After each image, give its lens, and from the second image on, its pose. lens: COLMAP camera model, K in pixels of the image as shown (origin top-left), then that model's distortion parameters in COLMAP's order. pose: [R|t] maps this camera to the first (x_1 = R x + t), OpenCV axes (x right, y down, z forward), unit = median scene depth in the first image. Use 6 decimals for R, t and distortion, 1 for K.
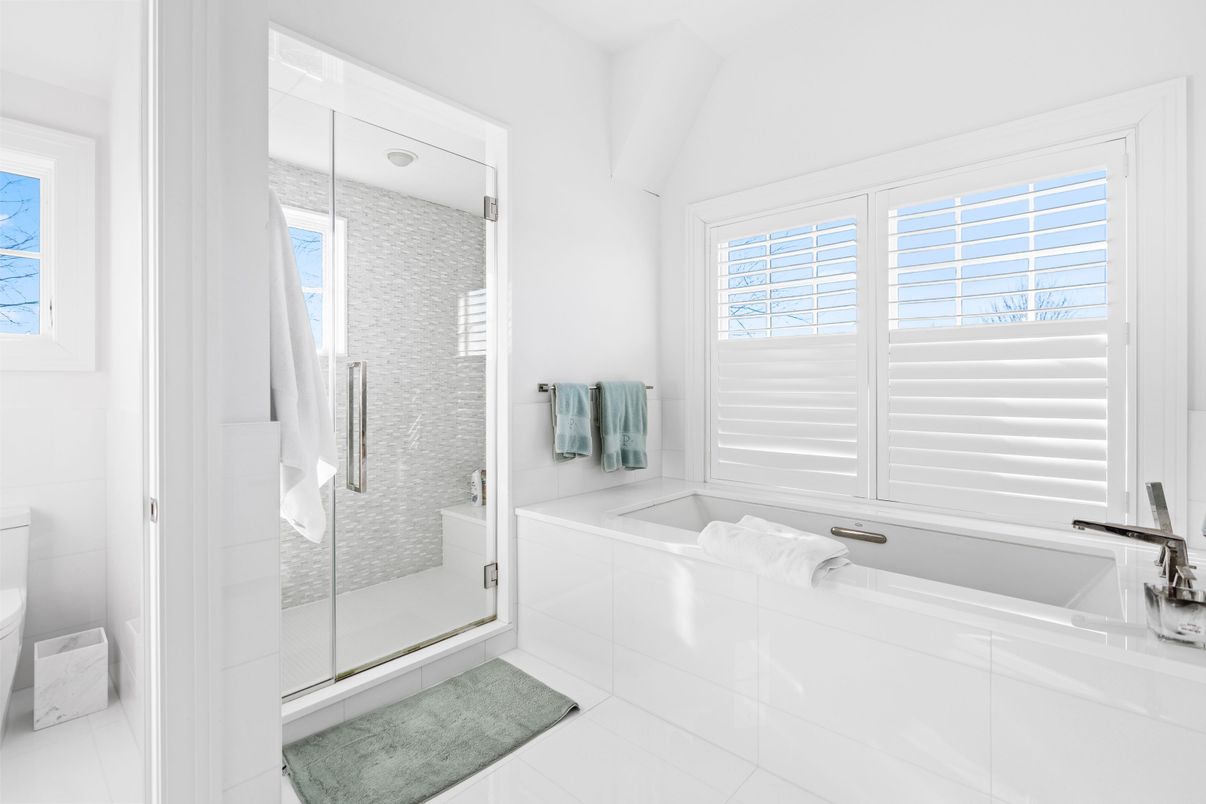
lens RADIAL K [[550.3, 0, 601.0], [0, 550.3, 389.4], [0, 0, 1]] dist [-0.001498, -0.000231]
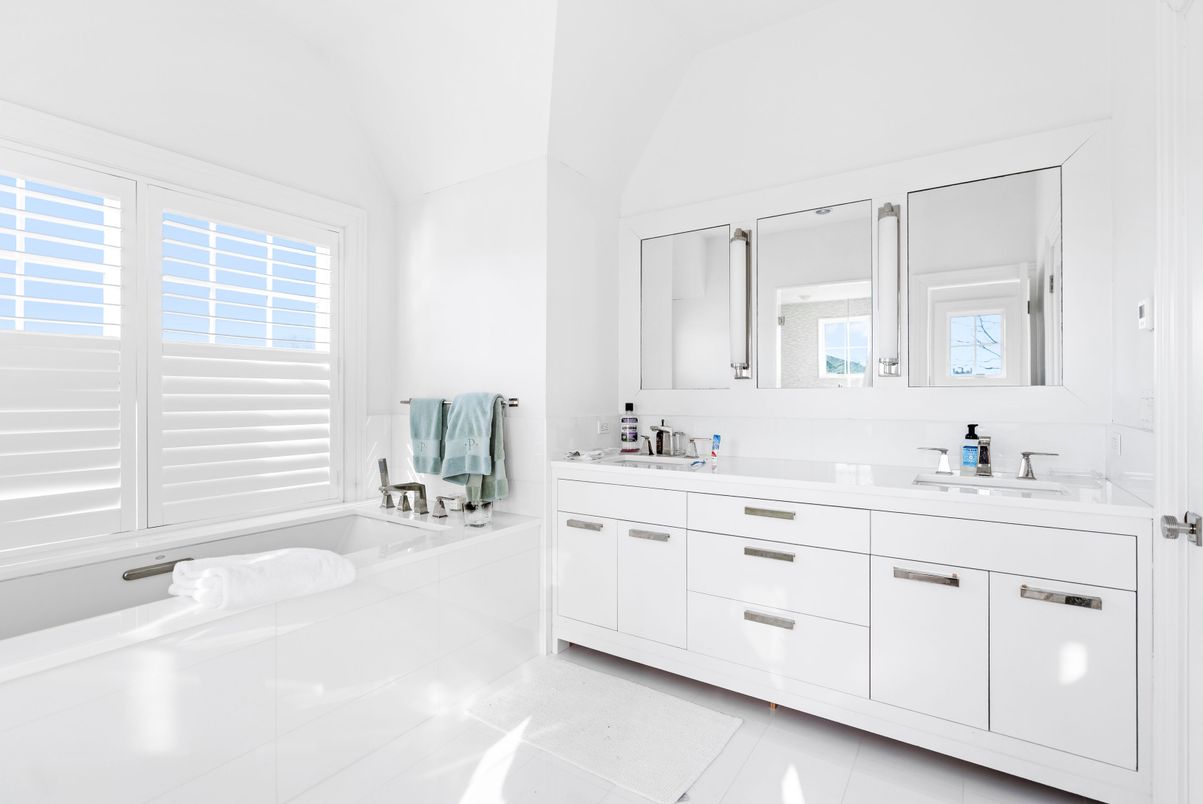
lens RADIAL K [[548.9, 0, 600.6], [0, 548.9, 401.4], [0, 0, 1]] dist [-0.001498, -0.000231]
pose [[-0.130864, -0.002070, 0.991398, -0.584570], [0.010768, 0.999936, 0.003509, -0.000423], [-0.991342, 0.011135, -0.130833, 0.475604]]
